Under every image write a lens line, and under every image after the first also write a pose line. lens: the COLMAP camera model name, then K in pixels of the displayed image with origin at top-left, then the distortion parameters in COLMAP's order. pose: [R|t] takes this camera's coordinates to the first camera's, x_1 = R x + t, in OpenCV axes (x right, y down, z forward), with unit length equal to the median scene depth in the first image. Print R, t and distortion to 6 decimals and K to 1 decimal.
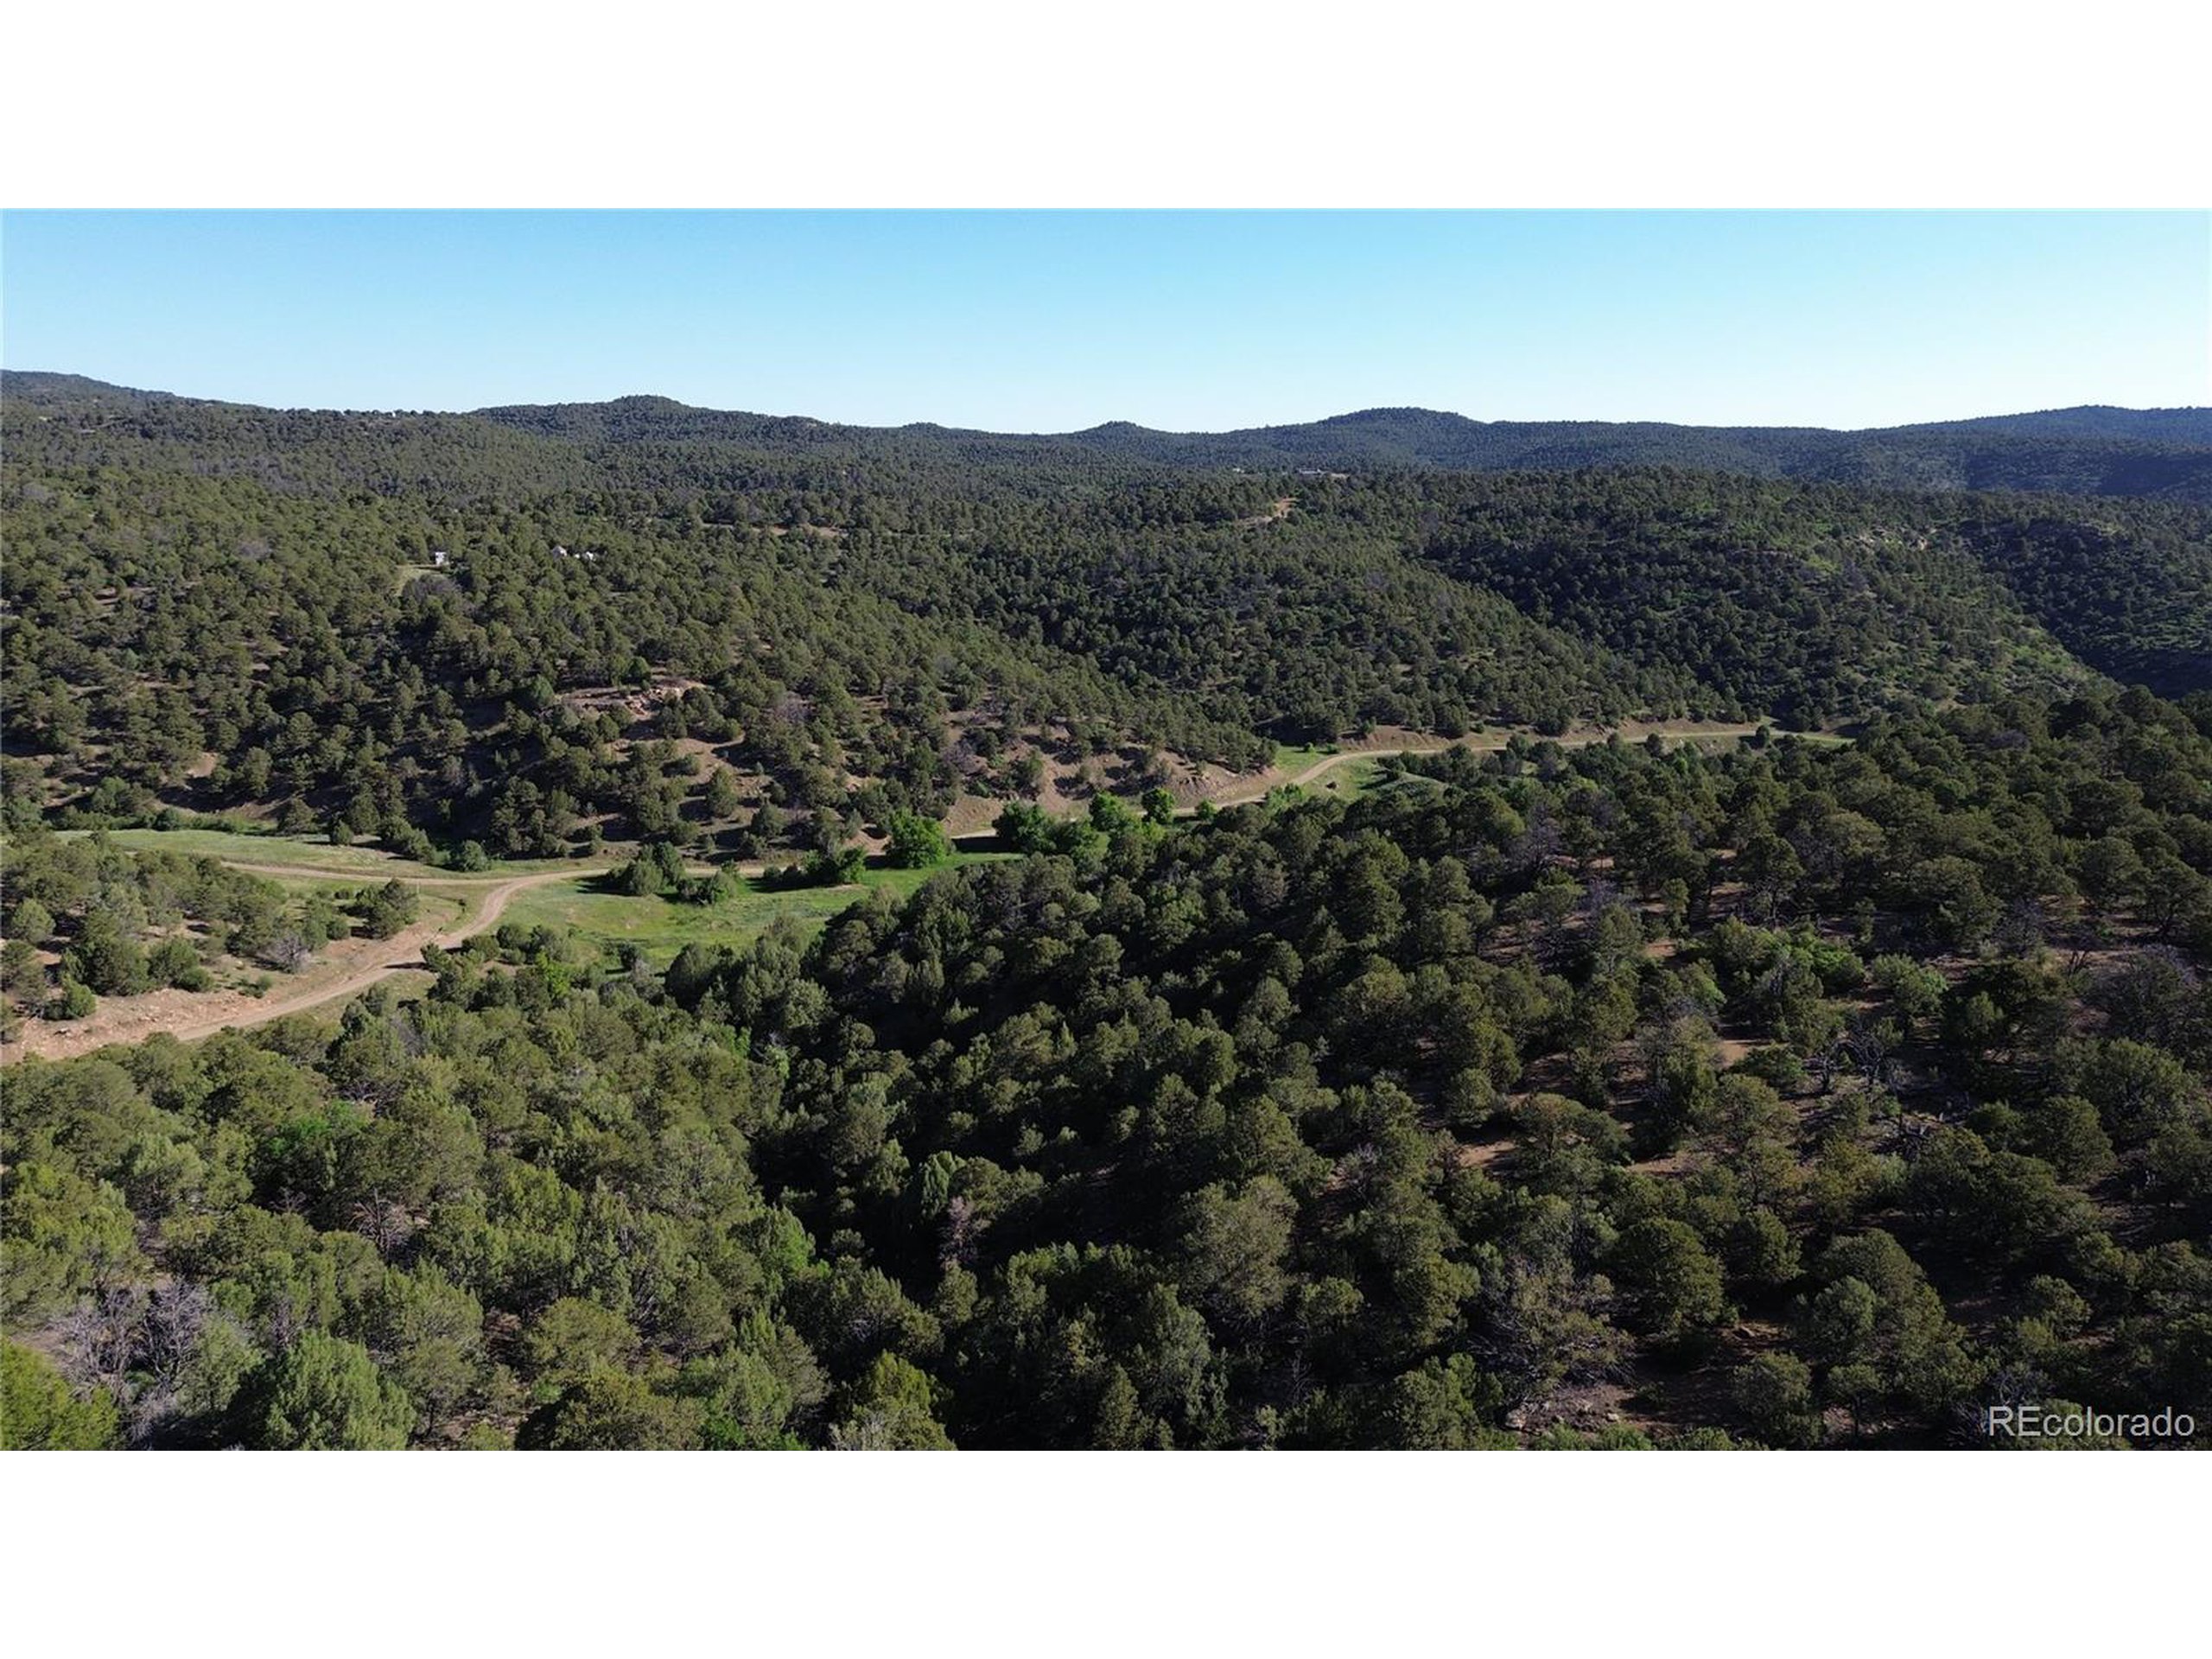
lens RADIAL K [[1561.0, 0, 1116.8], [0, 1561.0, 827.9], [0, 0, 1]] dist [0.084322, -0.085744]
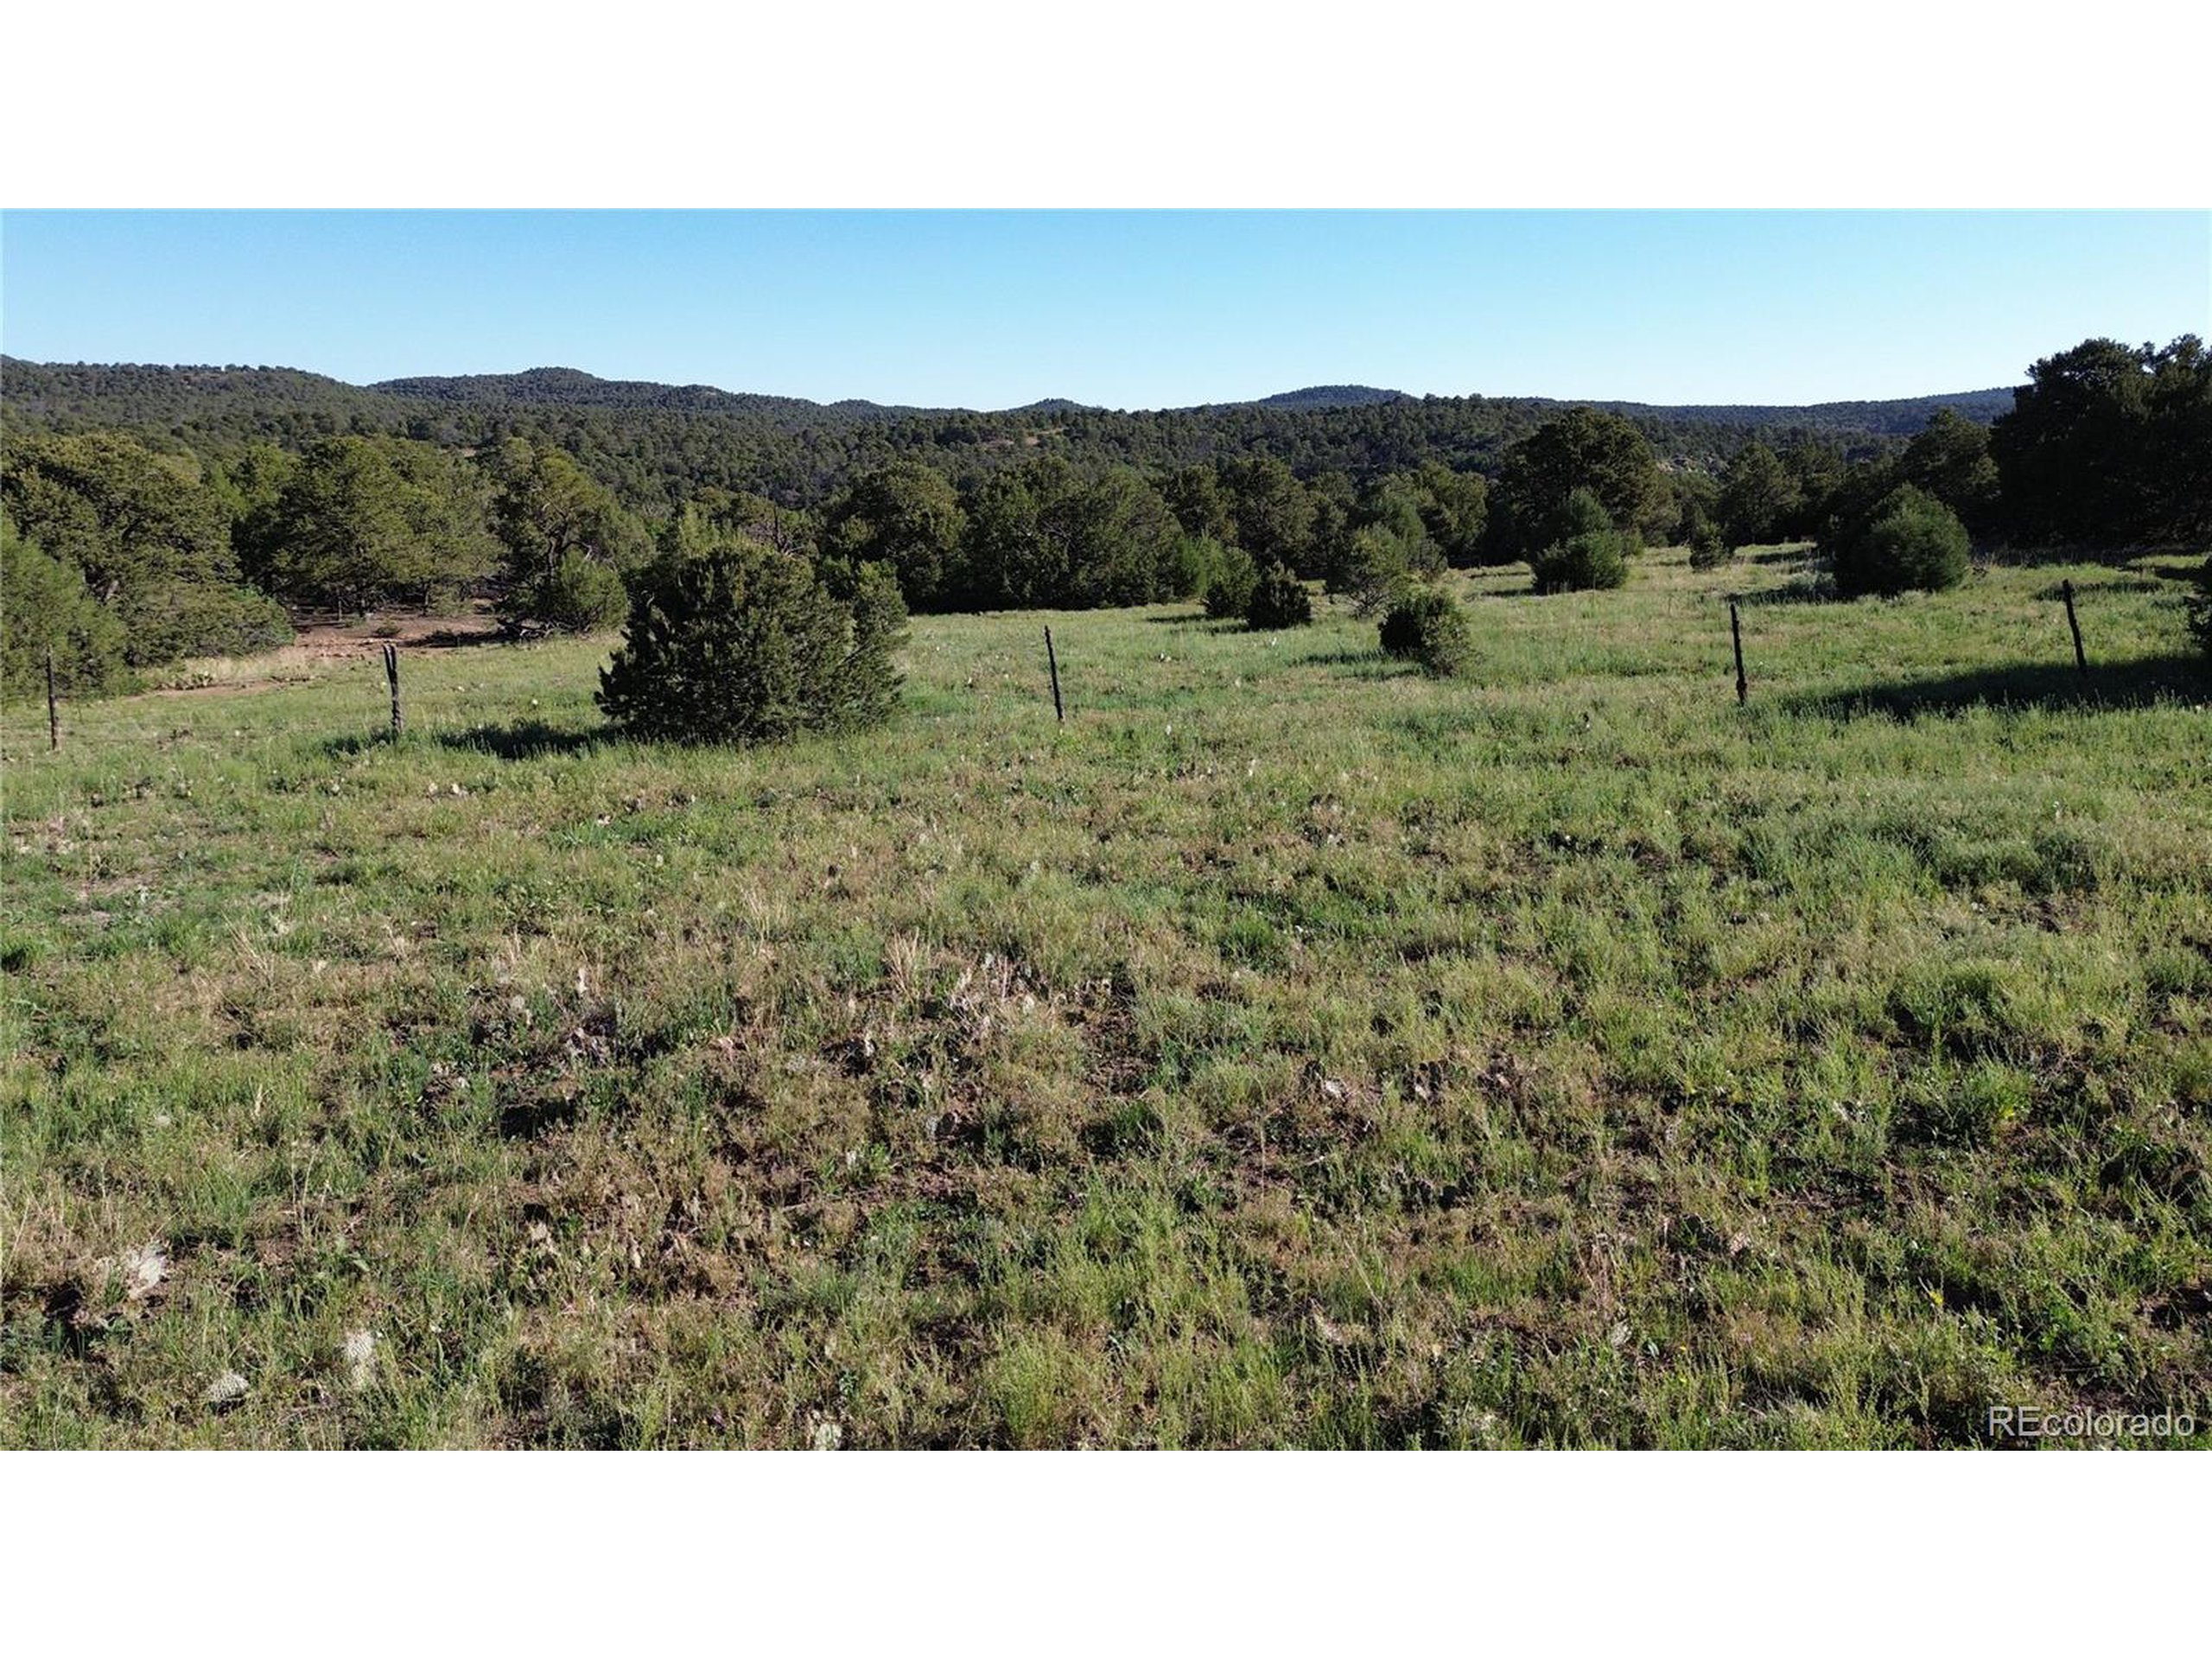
lens RADIAL K [[1561.0, 0, 1115.4], [0, 1561.0, 828.9], [0, 0, 1]] dist [0.084322, -0.085744]
pose [[0.999985, -0.001402, 0.005230, 0.185964], [0.001381, 0.999991, 0.003926, 0.031852], [-0.005236, -0.003918, 0.999979, 0.098345]]
